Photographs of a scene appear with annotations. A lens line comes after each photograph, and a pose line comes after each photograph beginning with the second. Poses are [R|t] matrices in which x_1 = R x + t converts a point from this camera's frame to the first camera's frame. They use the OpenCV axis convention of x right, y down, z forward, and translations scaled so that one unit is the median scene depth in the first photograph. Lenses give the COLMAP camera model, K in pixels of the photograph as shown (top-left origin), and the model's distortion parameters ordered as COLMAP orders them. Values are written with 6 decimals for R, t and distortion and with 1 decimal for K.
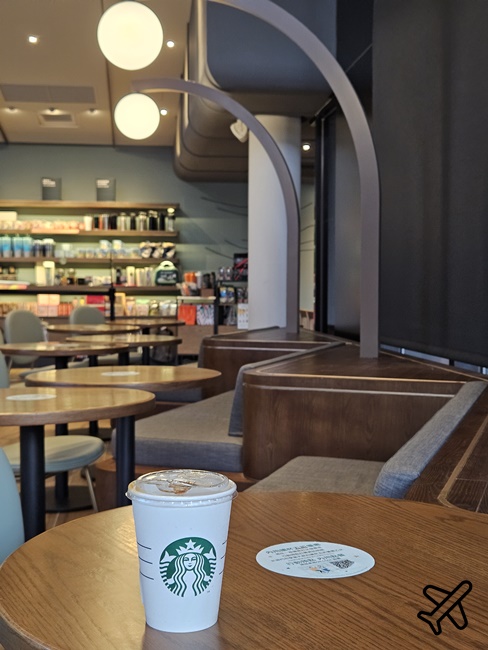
lens RADIAL K [[869.8, 0, 244.0], [0, 869.8, 325.0], [0, 0, 1]] dist [0.050090, -0.018422]
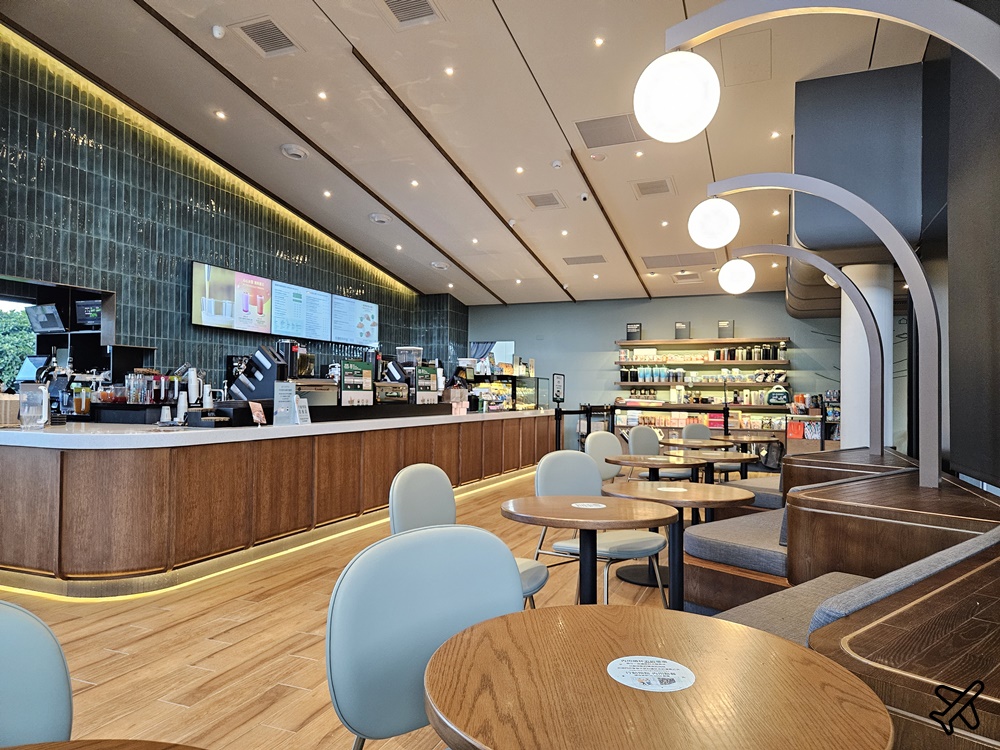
lens RADIAL K [[665.7, 0, 498.6], [0, 665.7, 382.2], [0, 0, 1]] dist [0.062768, -0.064996]
pose [[0.871376, -0.002093, -0.490611, 0.031281], [-0.031223, 0.997727, -0.059711, -0.009142], [0.489621, 0.067349, 0.869331, -0.004751]]
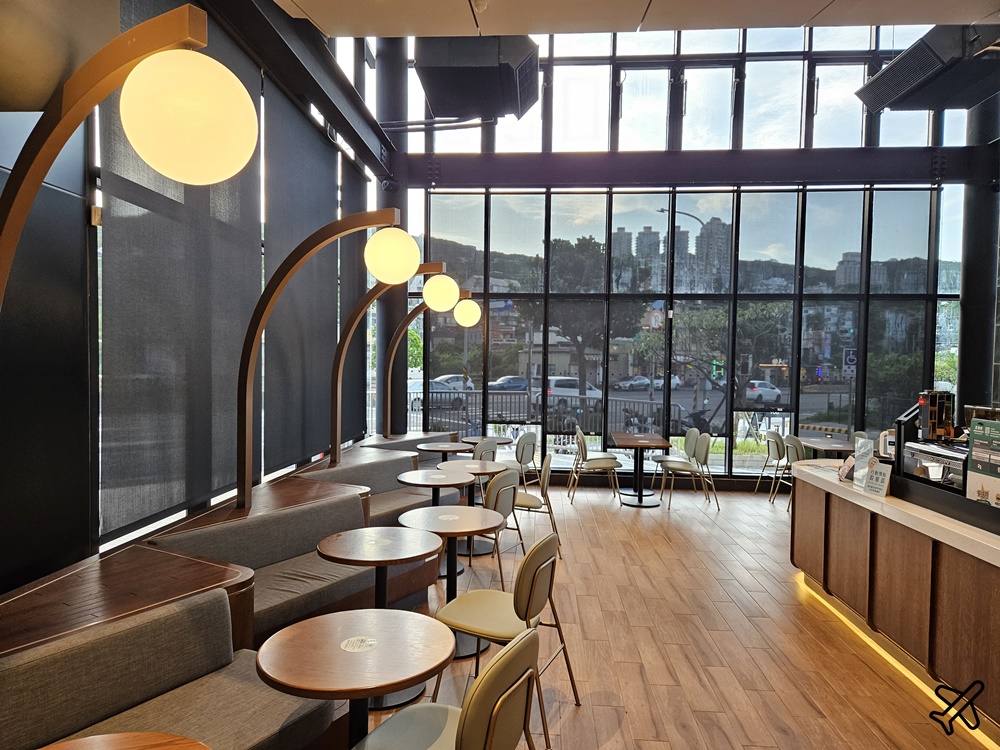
lens RADIAL K [[665.7, 0, 498.6], [0, 665.7, 382.2], [0, 0, 1]] dist [0.062768, -0.064996]
pose [[-0.982749, -0.021339, 0.183709, -0.169314], [-0.006949, 0.996880, 0.078622, -0.091962], [-0.184813, 0.075989, -0.979831, 0.718156]]
